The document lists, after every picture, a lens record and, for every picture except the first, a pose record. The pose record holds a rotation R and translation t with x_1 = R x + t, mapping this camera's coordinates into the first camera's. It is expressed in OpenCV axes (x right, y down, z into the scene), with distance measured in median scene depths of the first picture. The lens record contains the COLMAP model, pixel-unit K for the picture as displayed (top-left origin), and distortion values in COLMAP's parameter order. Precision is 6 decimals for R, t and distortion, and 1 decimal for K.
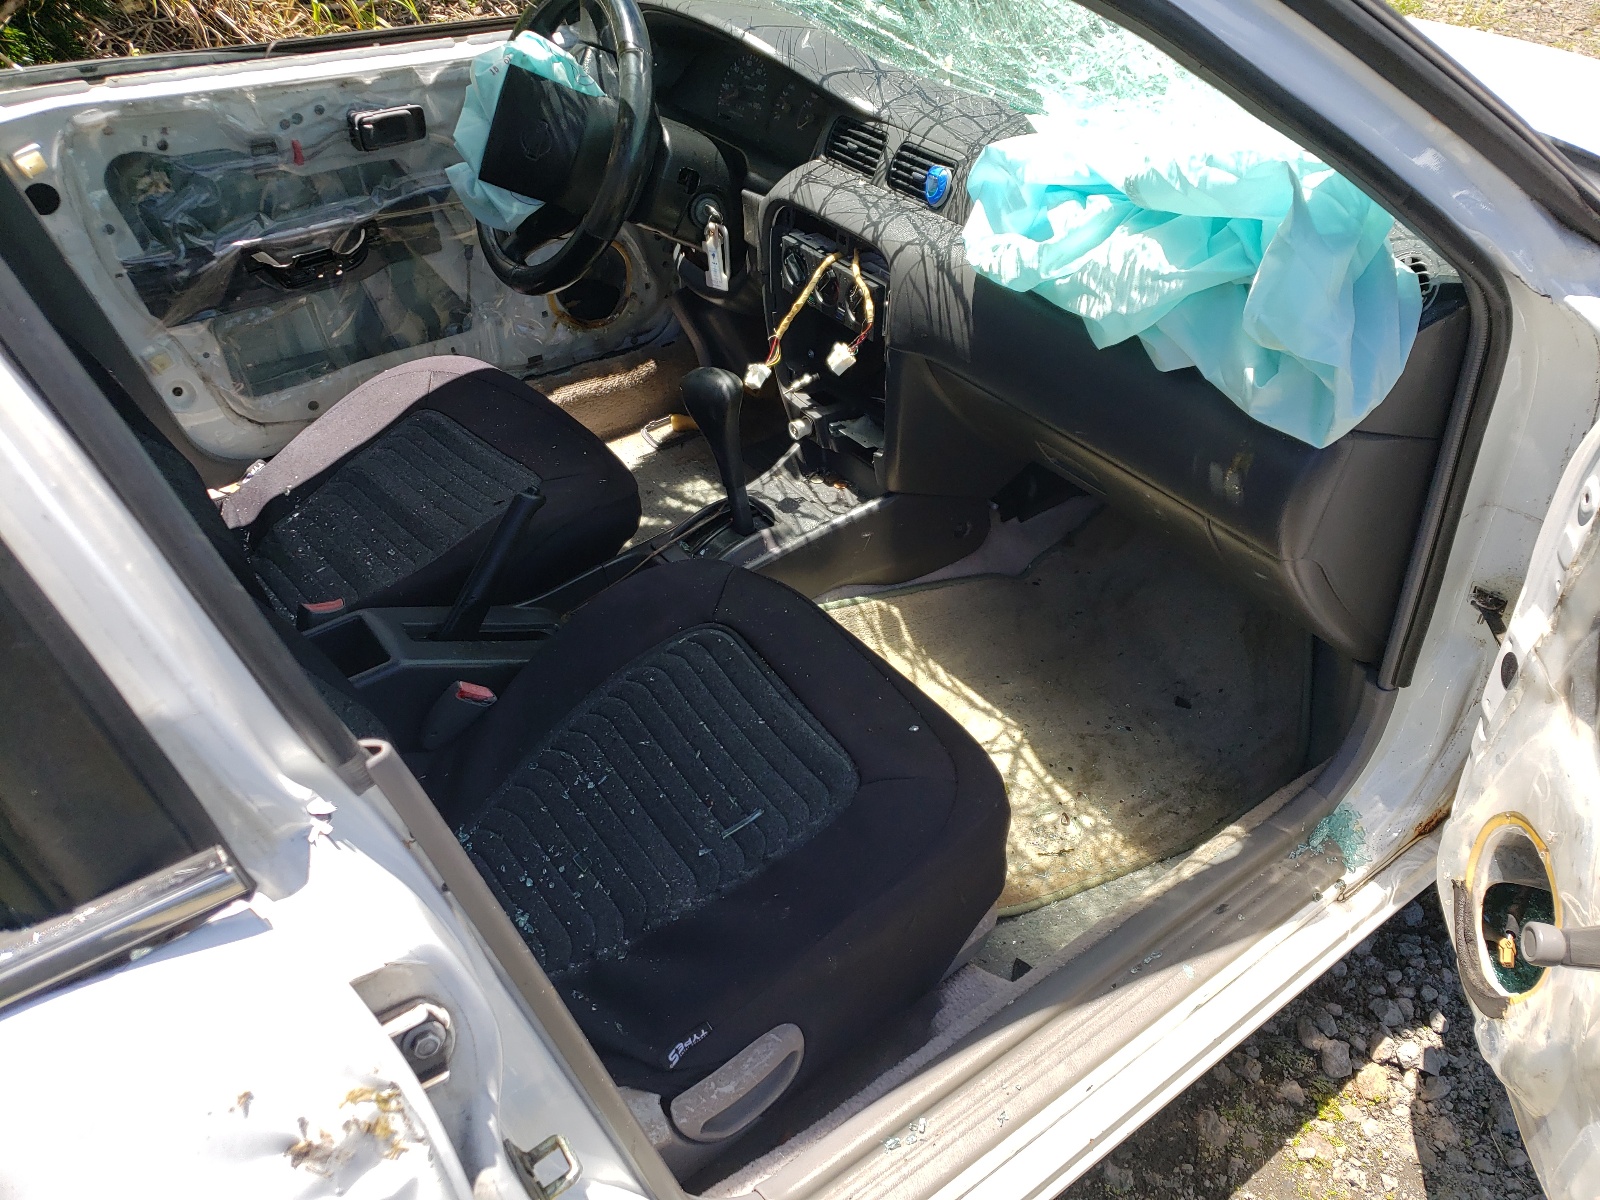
lens RADIAL K [[1205.6, 0, 801.5], [0, 1205.6, 604.3], [0, 0, 1]] dist [0.004369, 0.000383]
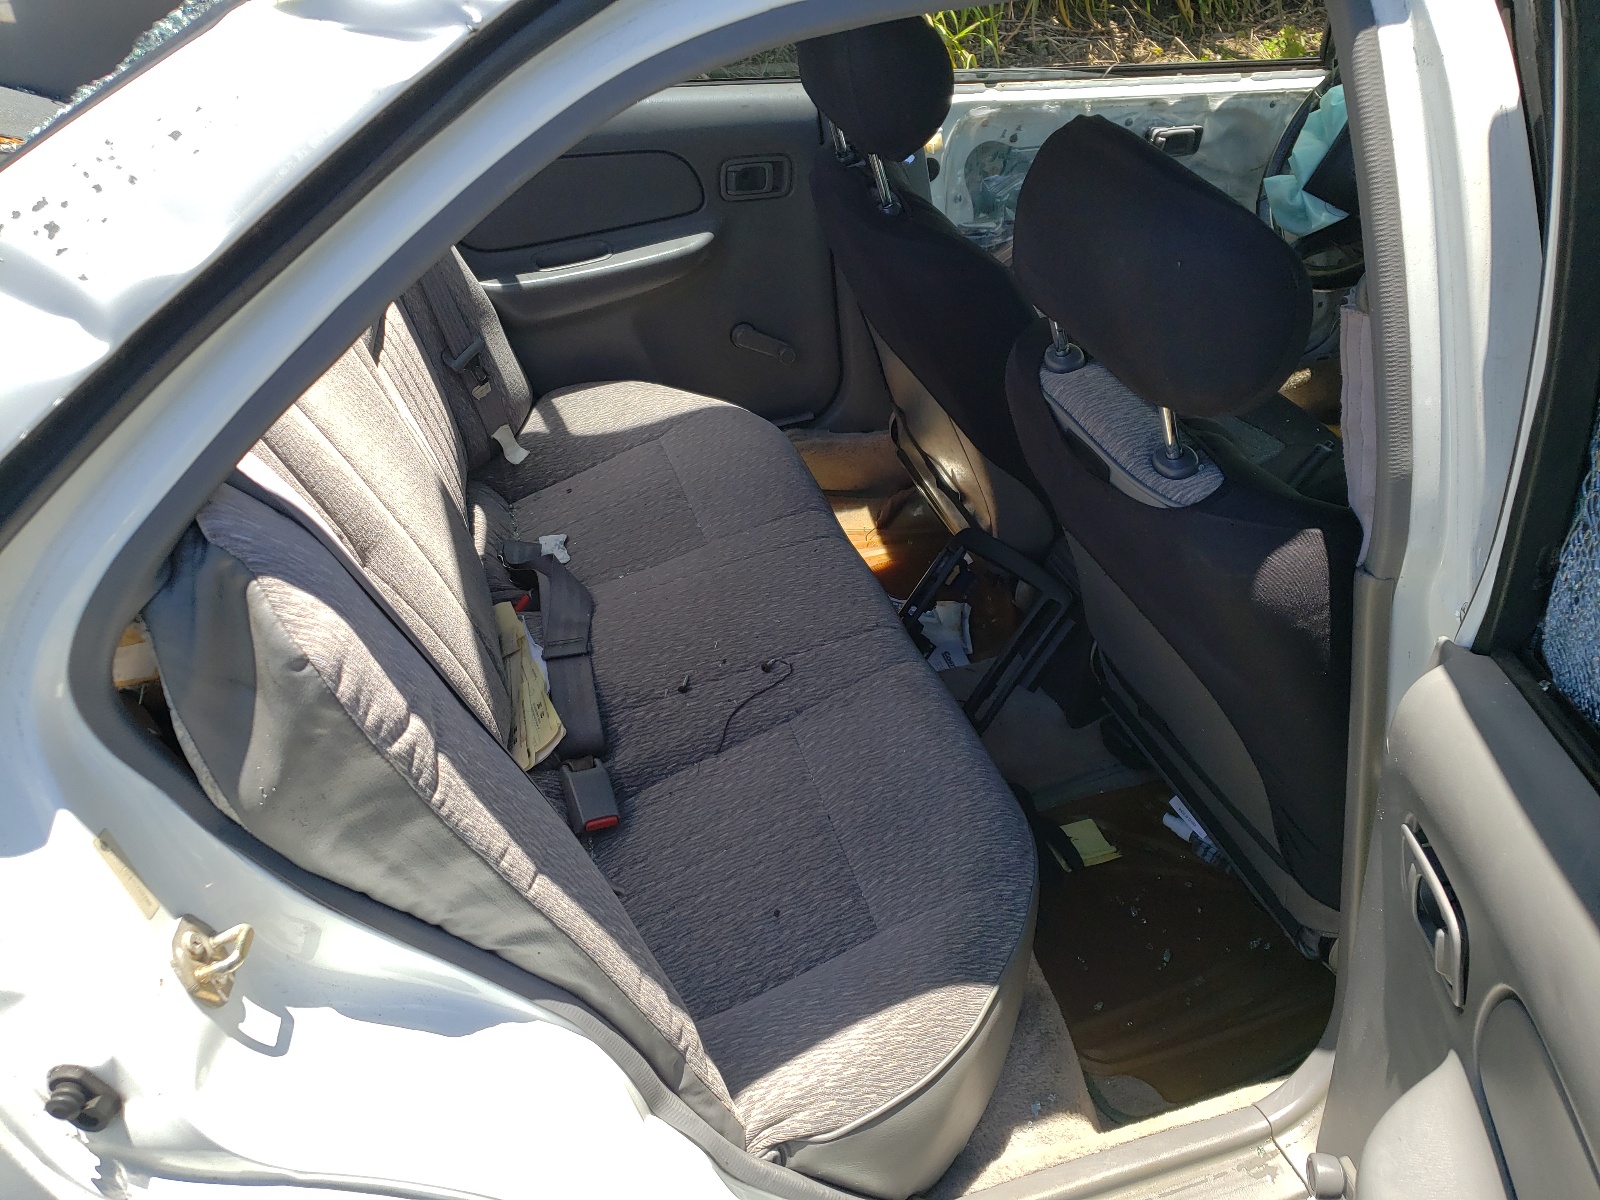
lens RADIAL K [[1205.6, 0, 798.9], [0, 1205.6, 594.8], [0, 0, 1]] dist [0.004369, 0.000383]
pose [[0.938901, 0.203964, -0.277242, -0.283398], [-0.212219, 0.977222, 0.000239, 0.133038], [0.270976, 0.058612, 0.960800, -0.245367]]
